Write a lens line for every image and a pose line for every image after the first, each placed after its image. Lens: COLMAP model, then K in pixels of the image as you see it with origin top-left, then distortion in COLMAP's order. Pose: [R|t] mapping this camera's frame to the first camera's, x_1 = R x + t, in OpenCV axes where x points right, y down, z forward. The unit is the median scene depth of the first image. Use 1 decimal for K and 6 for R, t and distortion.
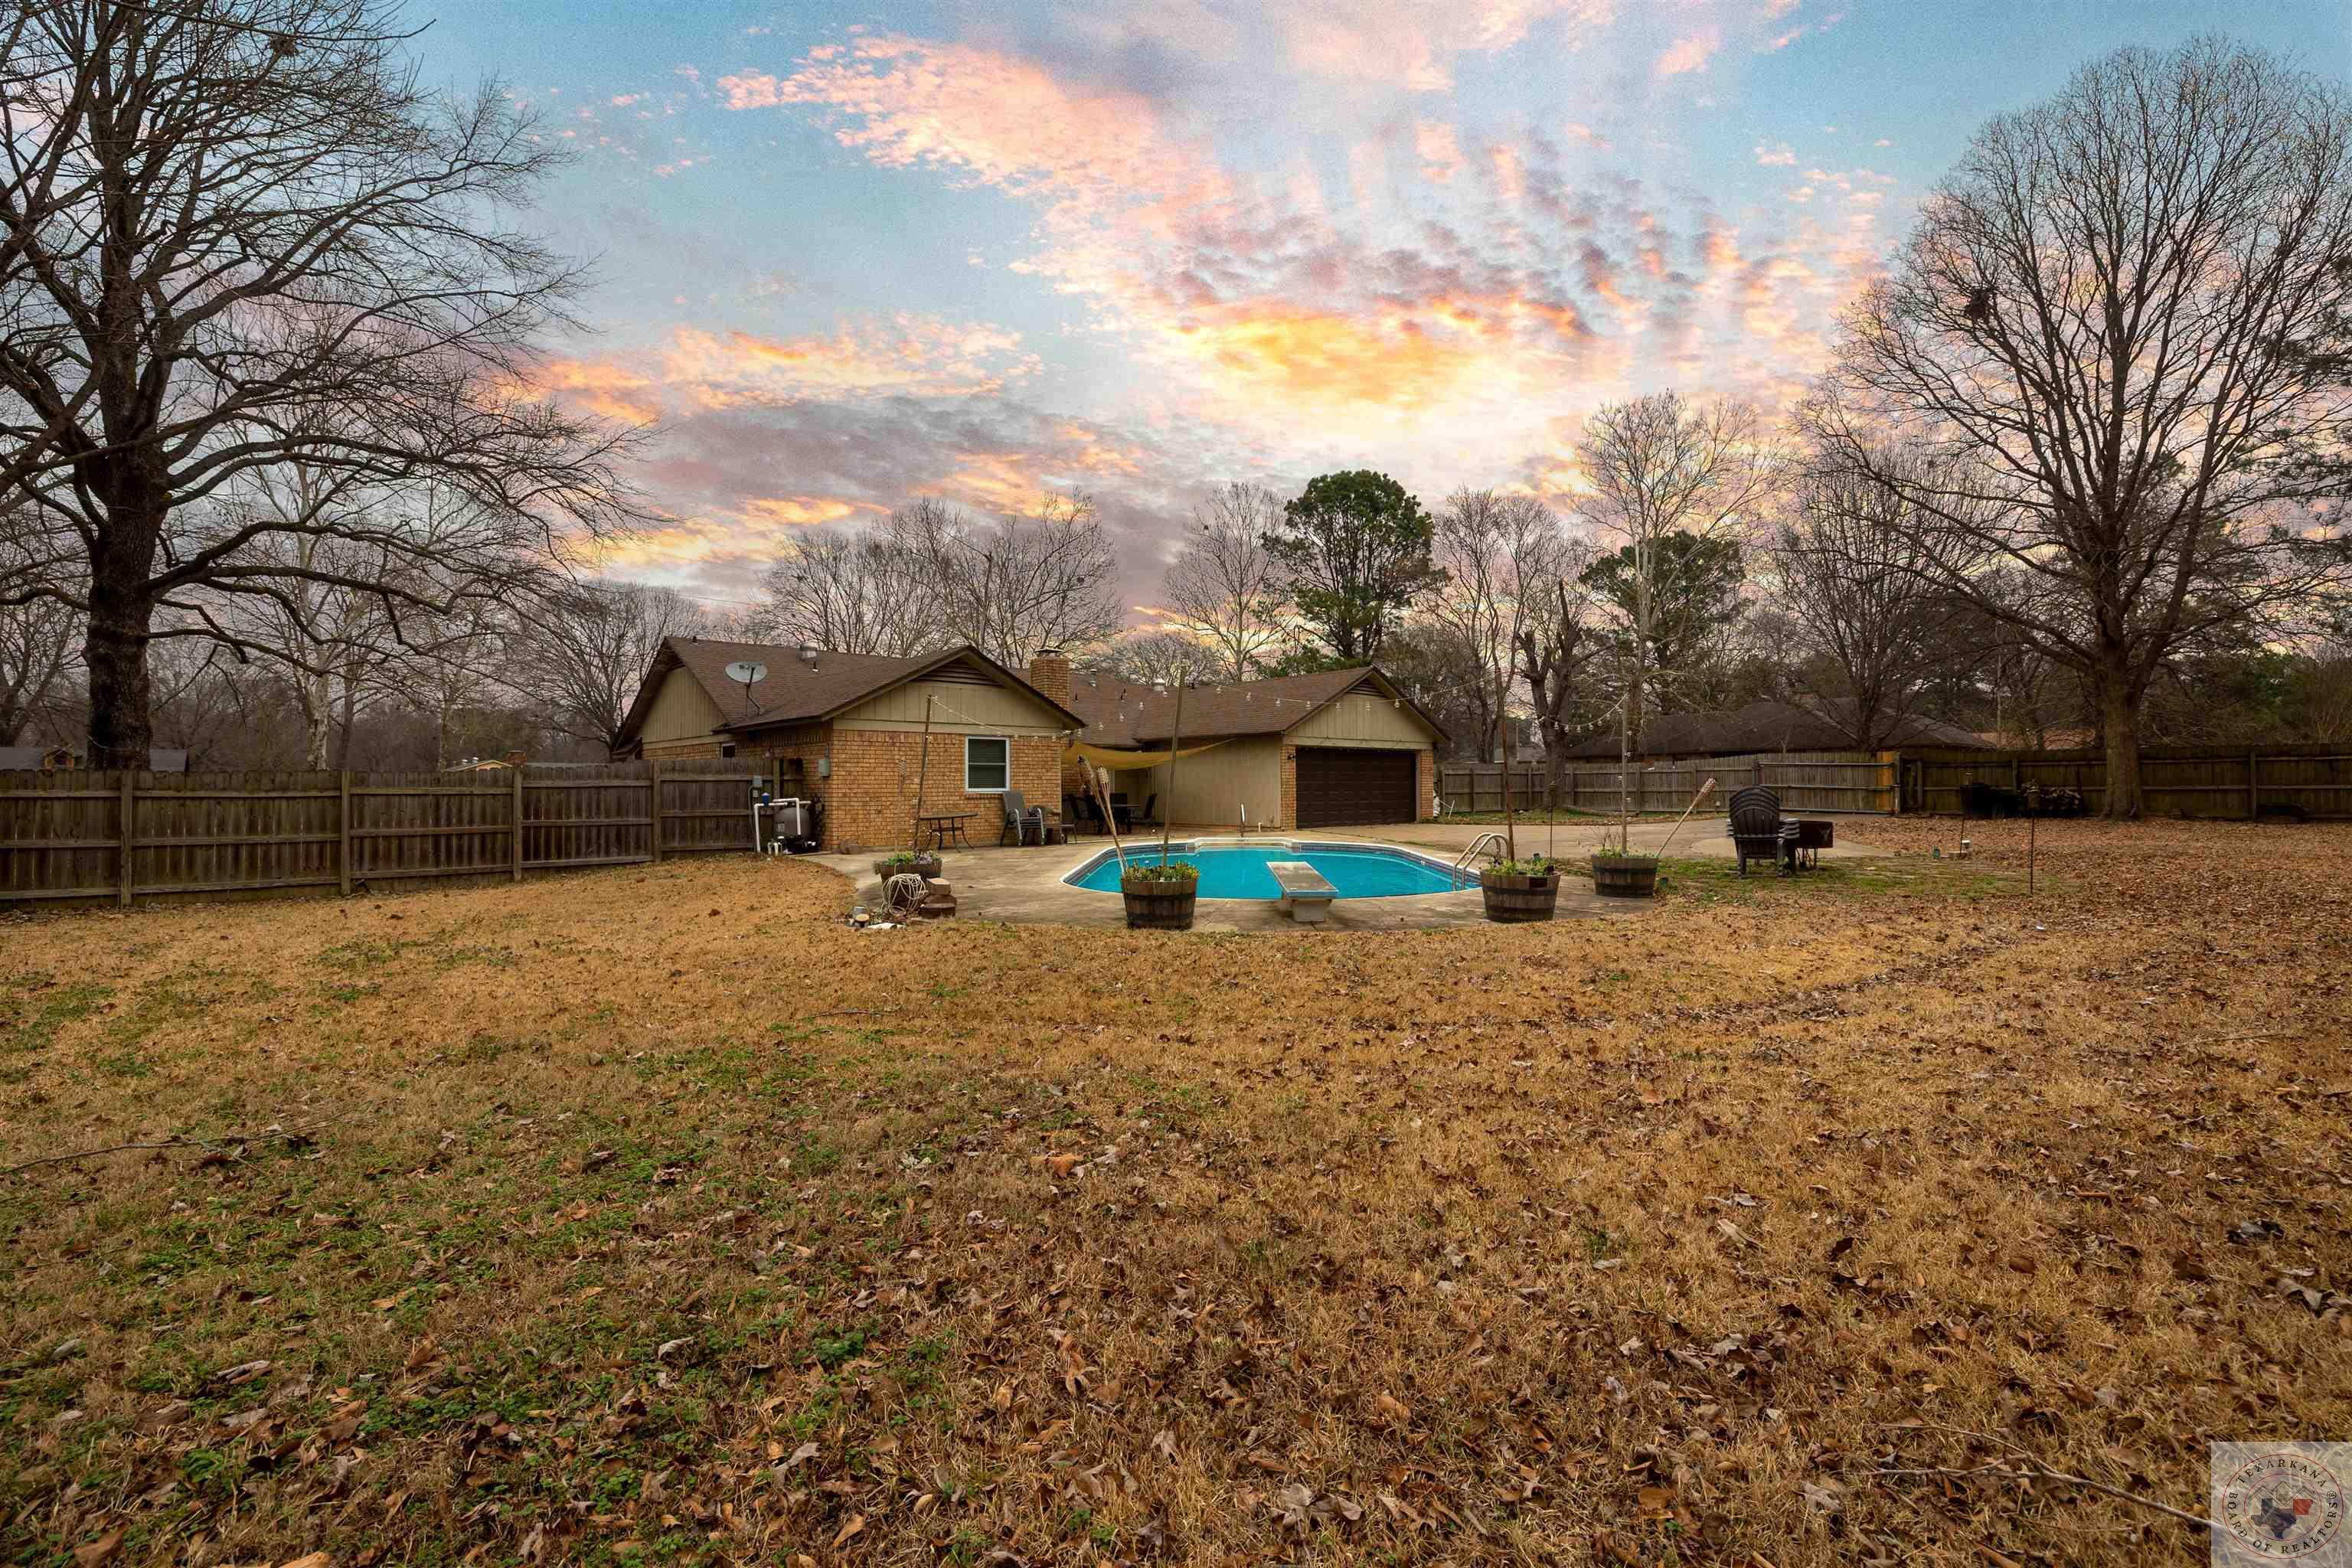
lens RADIAL K [[990.8, 0, 1193.5], [0, 990.8, 773.8], [0, 0, 1]] dist [-0.001411, -0.000152]
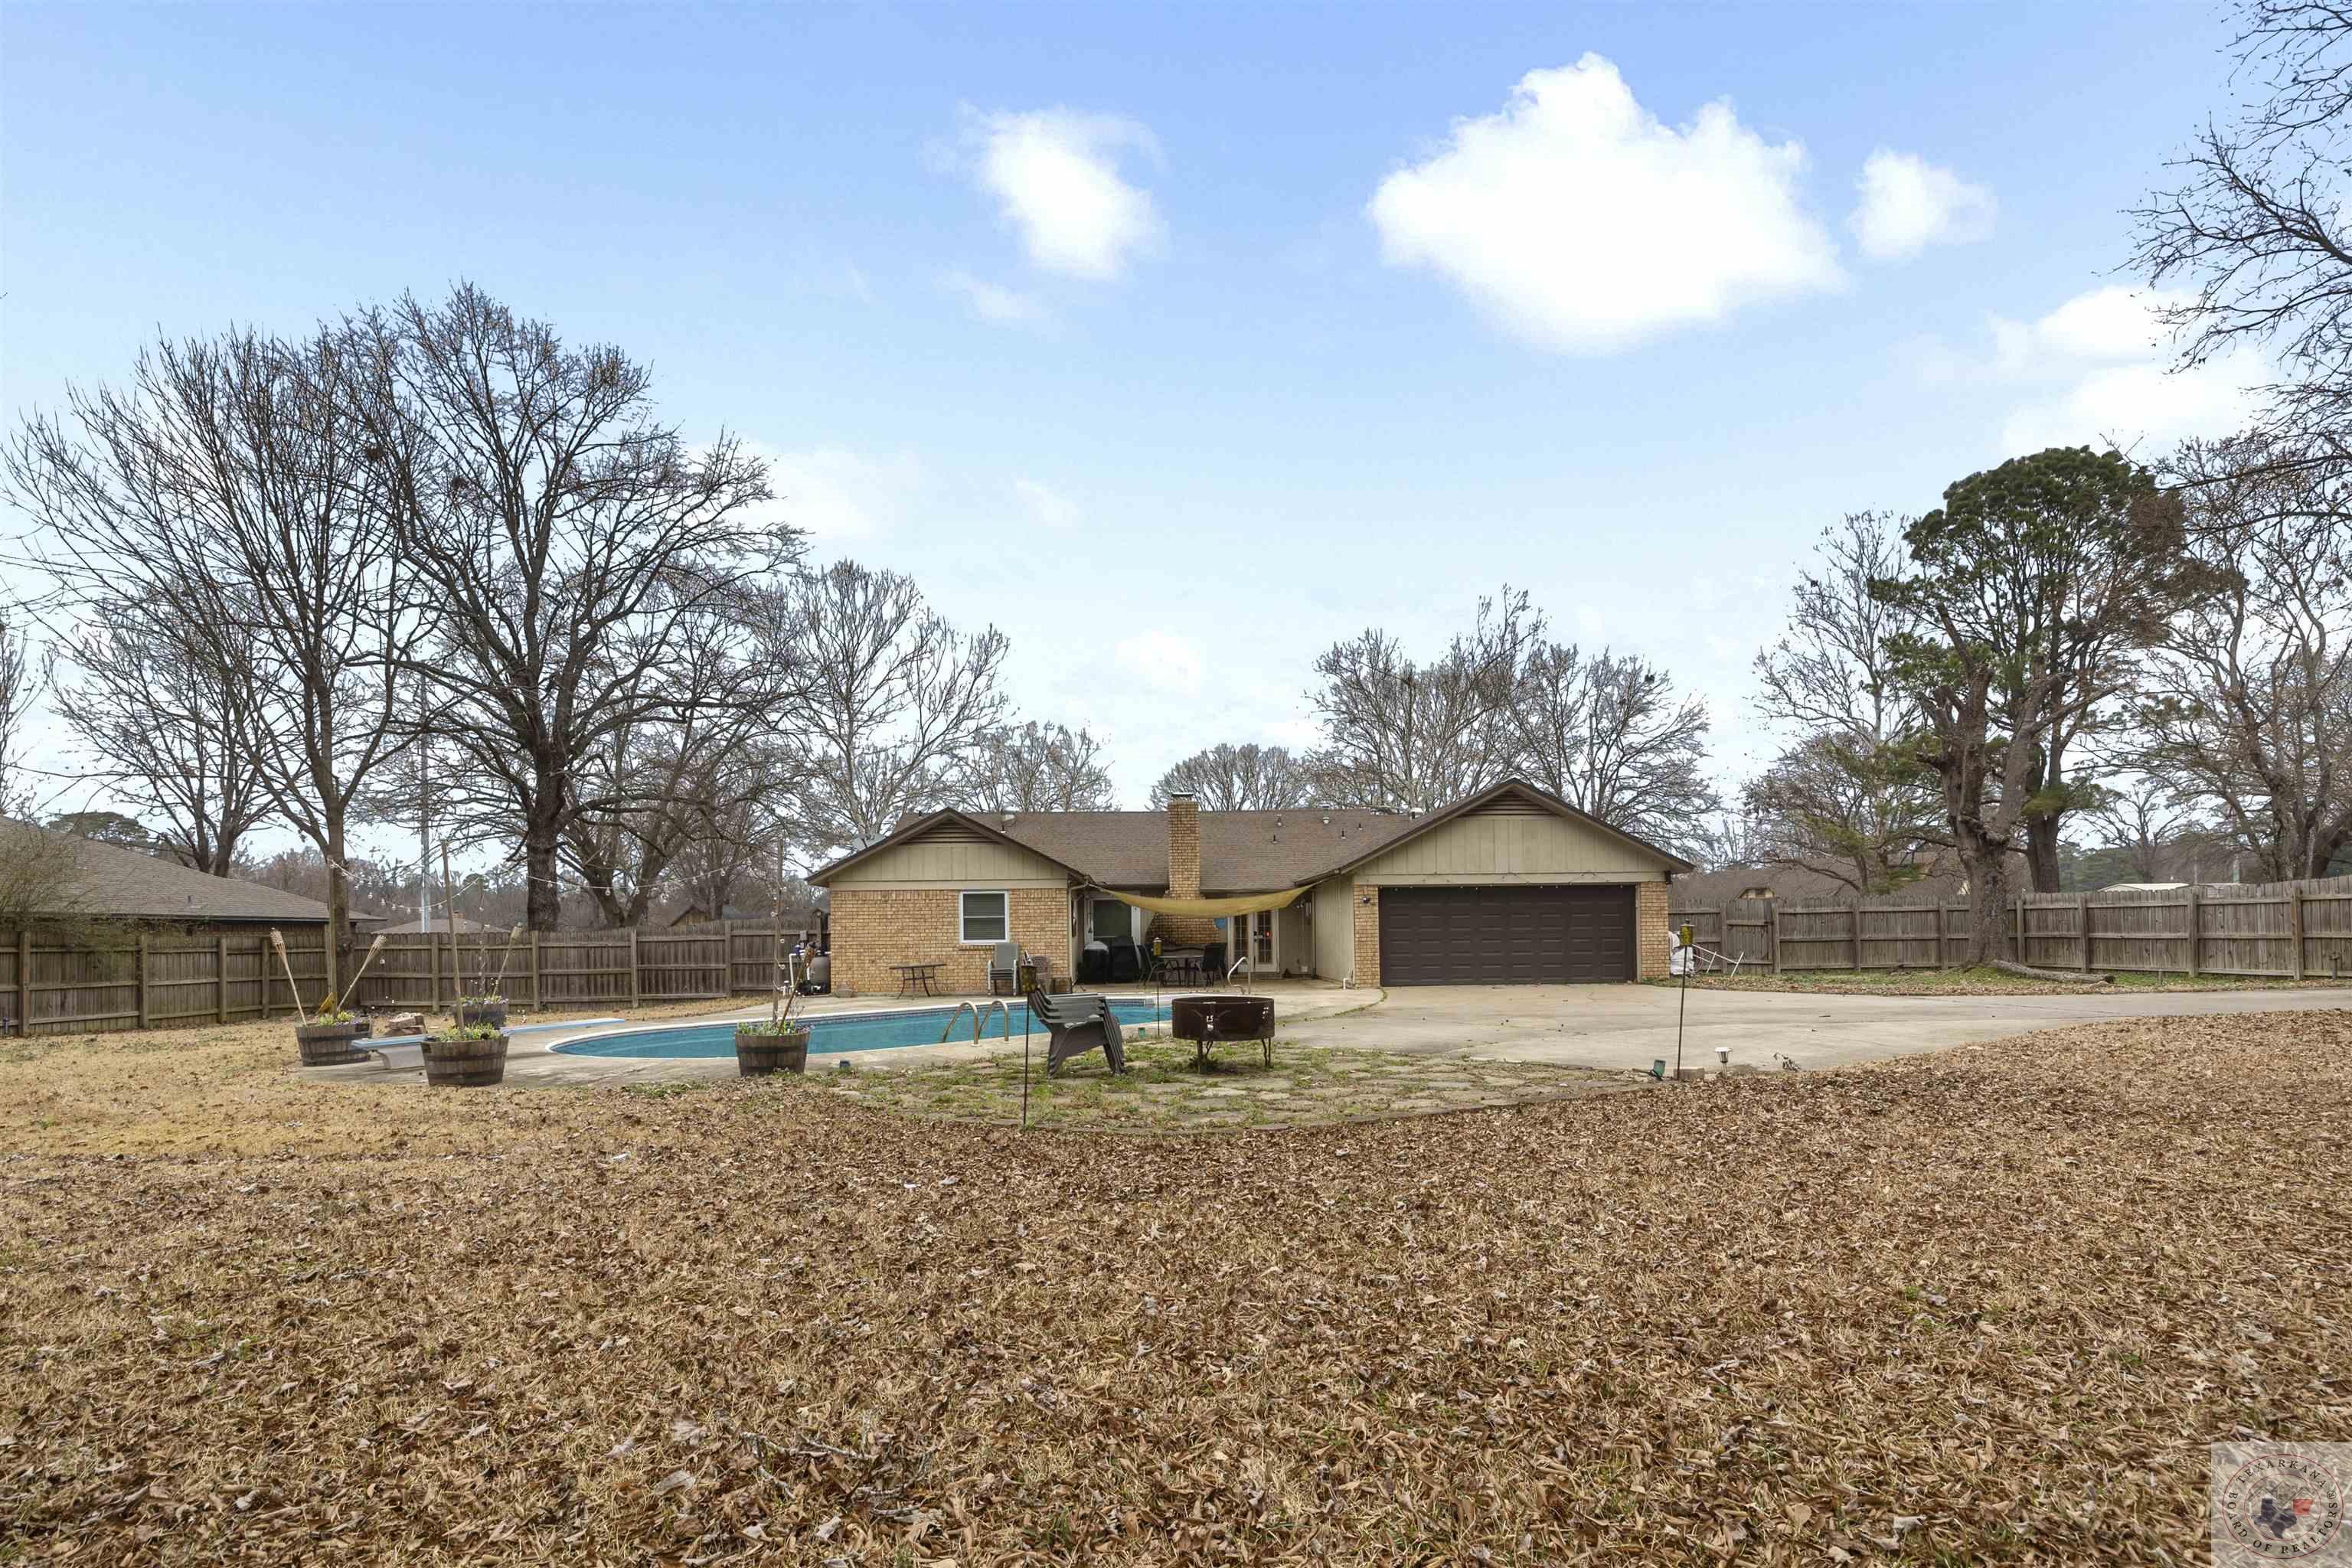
lens RADIAL K [[1095.6, 0, 1175.5], [0, 1095.6, 802.9], [0, 0, 1]] dist [0.002972, 0.000403]
pose [[0.748901, -0.080958, -0.657718, 0.652004], [0.016360, 0.994466, -0.103779, -0.005403], [0.662480, 0.066960, 0.746081, 0.222631]]
